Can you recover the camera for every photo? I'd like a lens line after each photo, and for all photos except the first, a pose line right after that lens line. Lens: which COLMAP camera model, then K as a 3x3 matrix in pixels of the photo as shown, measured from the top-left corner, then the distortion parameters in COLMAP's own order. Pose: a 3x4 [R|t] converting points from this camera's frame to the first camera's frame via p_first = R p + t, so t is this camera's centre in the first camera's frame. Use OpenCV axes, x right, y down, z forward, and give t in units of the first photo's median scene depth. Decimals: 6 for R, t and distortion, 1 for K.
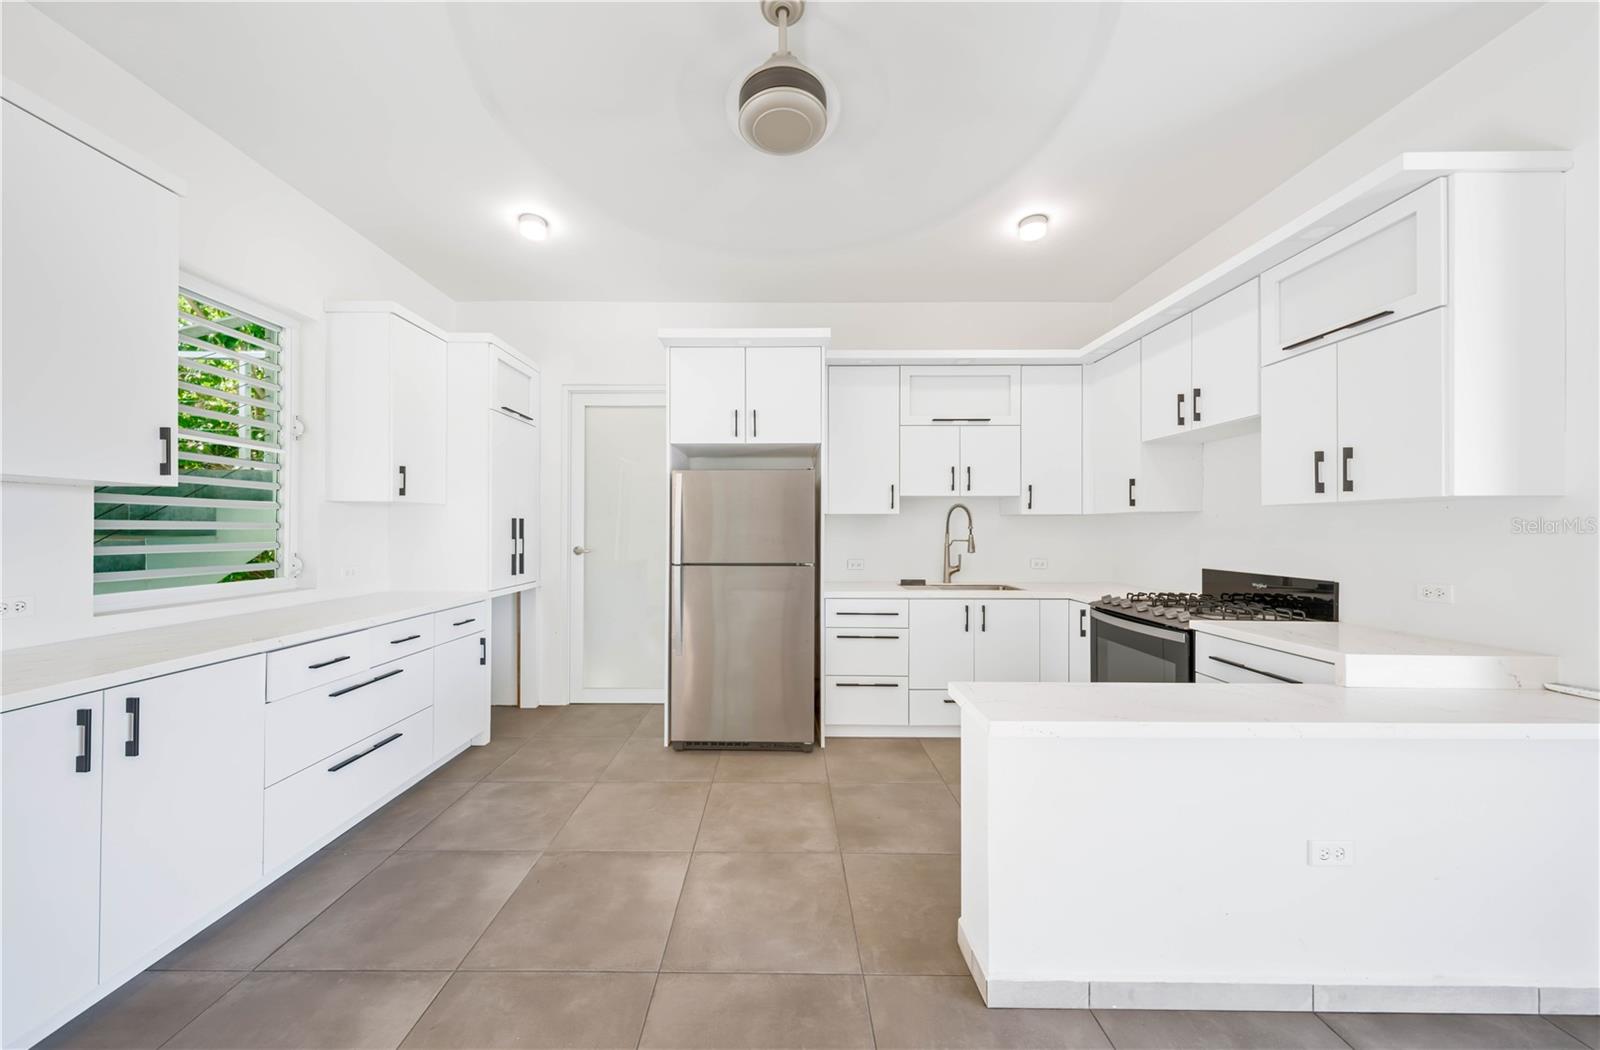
lens RADIAL K [[548.2, 0, 797.8], [0, 548.2, 534.9], [0, 0, 1]] dist [0.015438, -0.000018]
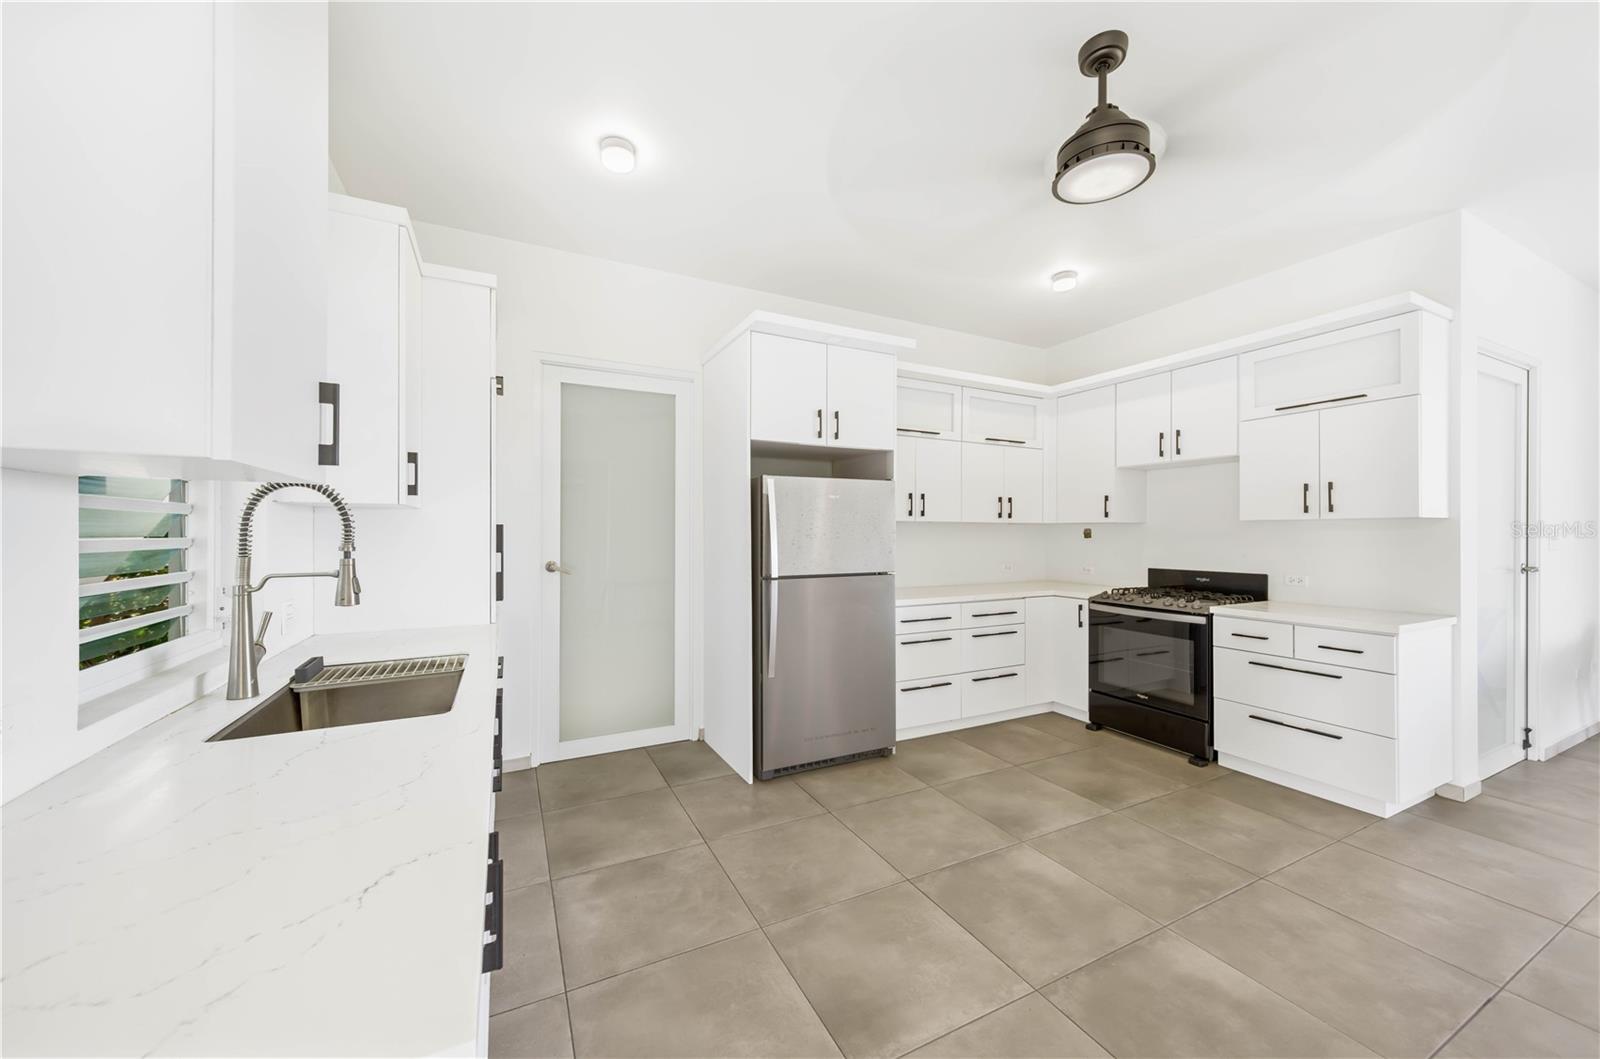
lens RADIAL K [[594.5, 0, 801.4], [0, 594.5, 530.8], [0, 0, 1]] dist [-0.000992, 0.000064]
pose [[0.894051, -0.000890, 0.447964, -0.609032], [0.005448, 0.999946, -0.008885, -0.015404], [-0.447932, 0.010384, 0.894007, 0.121395]]
